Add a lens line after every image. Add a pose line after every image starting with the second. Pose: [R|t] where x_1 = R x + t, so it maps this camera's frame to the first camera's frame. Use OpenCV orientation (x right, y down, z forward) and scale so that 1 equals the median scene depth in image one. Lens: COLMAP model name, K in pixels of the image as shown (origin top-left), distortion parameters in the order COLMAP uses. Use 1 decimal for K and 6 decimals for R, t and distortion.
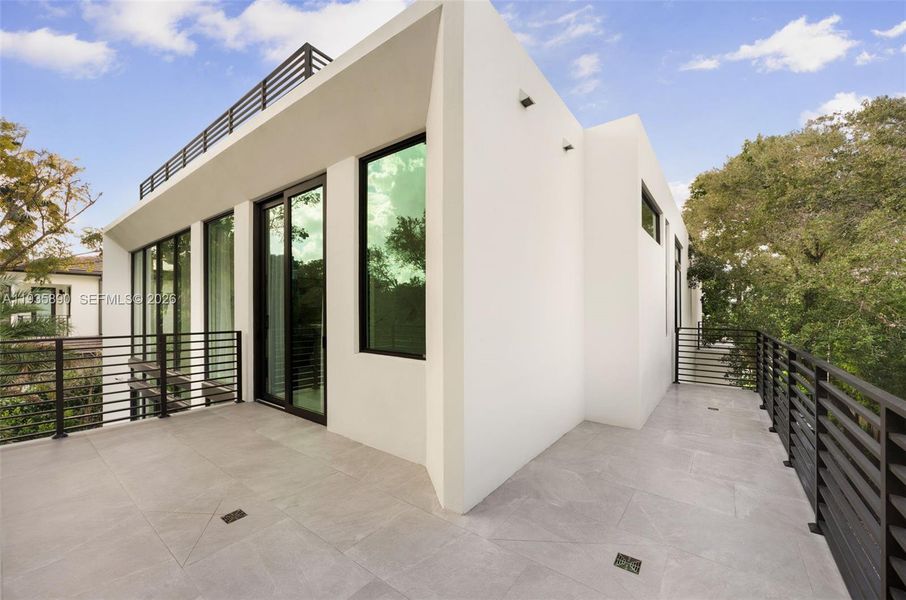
lens RADIAL K [[359.5, 0, 453.0], [0, 359.5, 300.0], [0, 0, 1]] dist [0.001181, 0.000151]
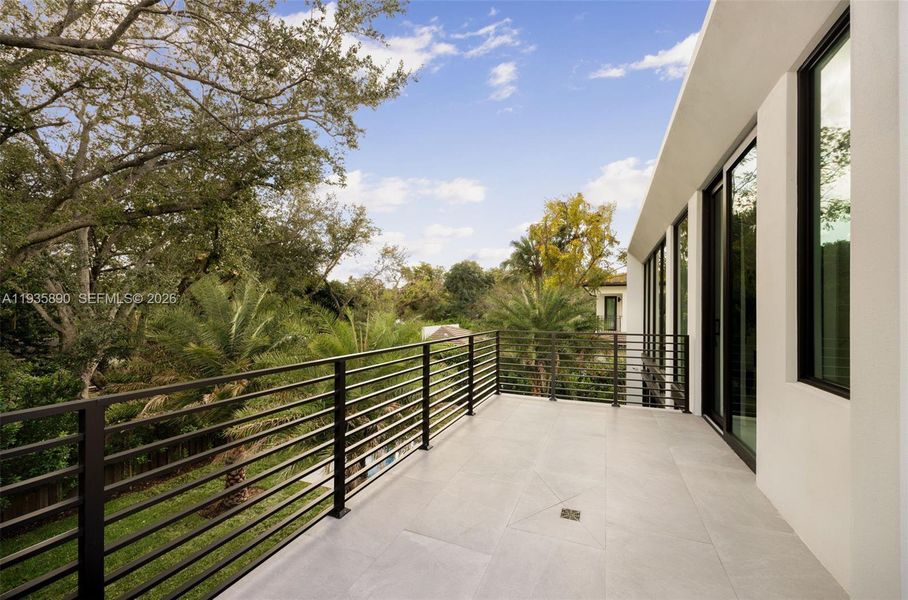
lens RADIAL K [[353.3, 0, 454.0], [0, 353.3, 300.0], [0, 0, 1]] dist [-0.000544, -0.000051]
pose [[0.260643, -0.027131, -0.965054, 0.134152], [0.016605, 0.999583, -0.023617, 0.009080], [0.965292, -0.009869, 0.260985, 0.208240]]
